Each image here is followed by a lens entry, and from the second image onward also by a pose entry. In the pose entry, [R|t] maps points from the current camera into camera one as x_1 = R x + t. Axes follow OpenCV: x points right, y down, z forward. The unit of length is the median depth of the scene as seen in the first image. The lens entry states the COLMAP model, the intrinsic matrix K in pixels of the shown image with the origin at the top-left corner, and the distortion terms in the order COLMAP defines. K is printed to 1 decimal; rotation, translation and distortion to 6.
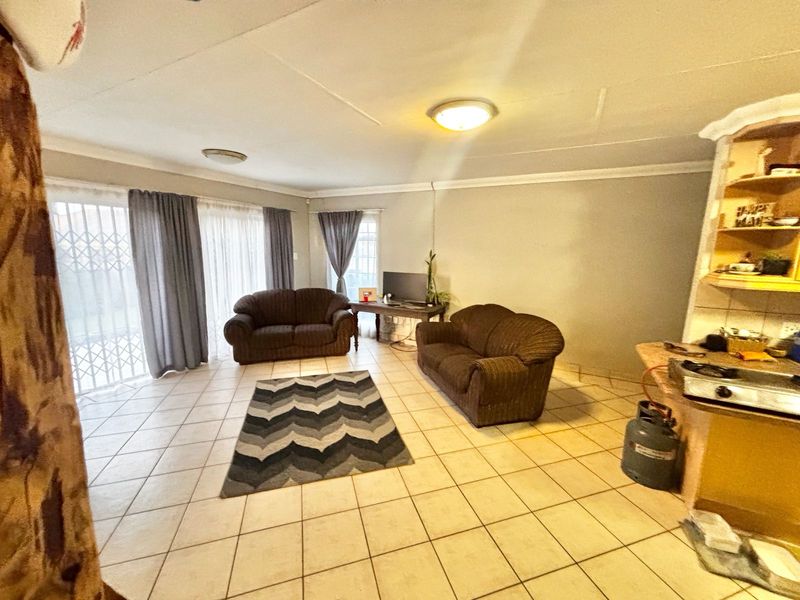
lens RADIAL K [[322.3, 0, 401.6], [0, 322.3, 297.9], [0, 0, 1]] dist [-0.002780, 0.000791]
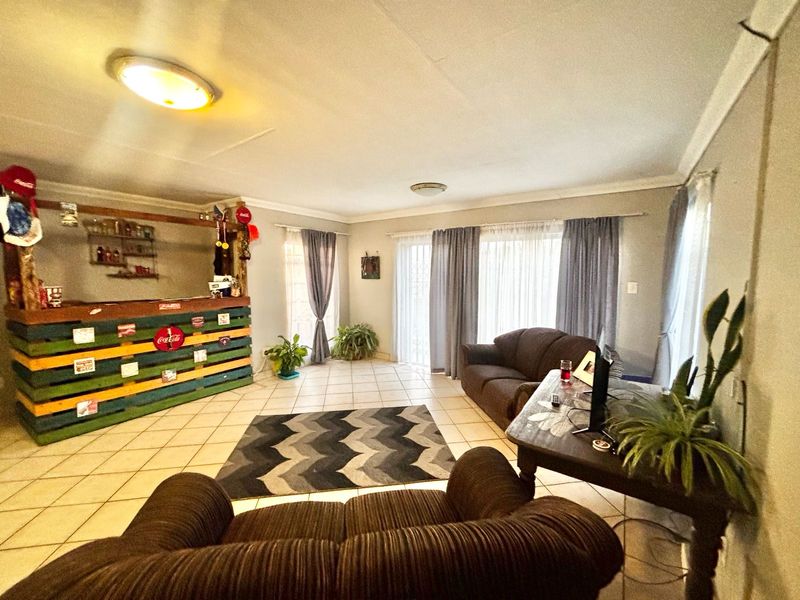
lens RADIAL K [[322.3, 0, 398.3], [0, 322.3, 291.8], [0, 0, 1]] dist [-0.002780, 0.000791]
pose [[-0.143523, 0.046653, -0.988547, 0.512420], [-0.163956, 0.983964, 0.070241, -0.137451], [0.975971, 0.172160, -0.133573, 0.981701]]
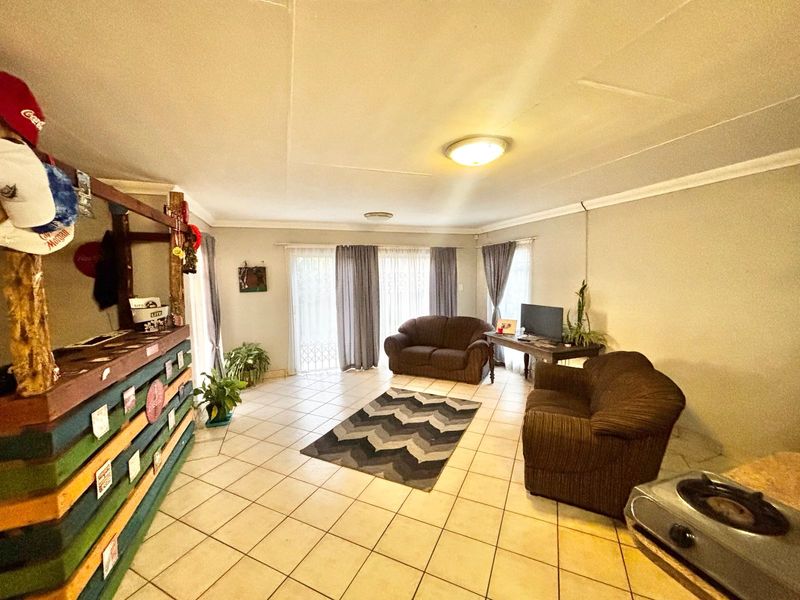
lens RADIAL K [[322.3, 0, 402.4], [0, 322.3, 297.4], [0, 0, 1]] dist [-0.002780, 0.000791]
pose [[0.731939, 0.020345, -0.681066, 0.415774], [-0.081614, 0.994976, -0.057988, -0.020341], [0.676464, 0.098028, 0.729922, 0.089229]]
